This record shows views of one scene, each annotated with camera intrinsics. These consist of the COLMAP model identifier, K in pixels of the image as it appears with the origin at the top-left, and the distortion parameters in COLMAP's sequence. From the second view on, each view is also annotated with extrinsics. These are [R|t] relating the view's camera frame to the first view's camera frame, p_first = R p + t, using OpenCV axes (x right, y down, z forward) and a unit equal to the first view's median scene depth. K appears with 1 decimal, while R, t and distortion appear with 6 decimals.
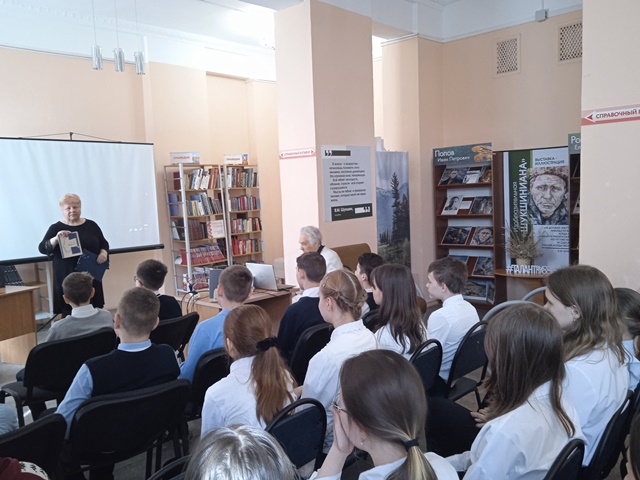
lens RADIAL K [[562.2, 0, 320.0], [0, 562.2, 240.0], [0, 0, 1]] dist [0.064215, -0.005046]
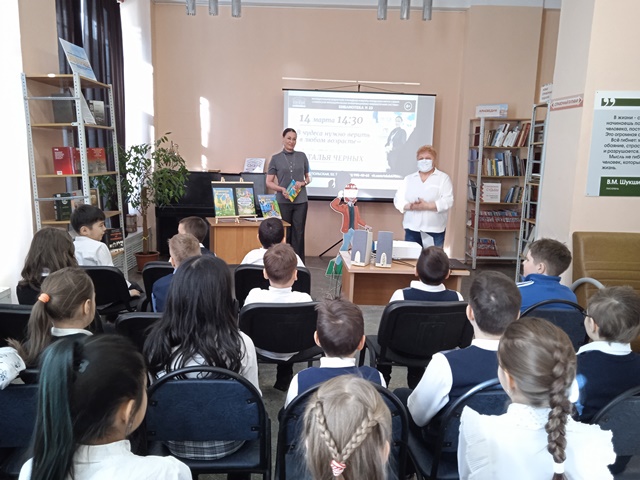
lens RADIAL K [[562.2, 0, 320.0], [0, 562.2, 240.0], [0, 0, 1]] dist [0.064215, -0.005046]
pose [[0.661209, 0.174817, -0.729549, 0.295388], [-0.123808, 0.984564, 0.123715, -0.020985], [0.739915, 0.008522, 0.672646, 0.195616]]
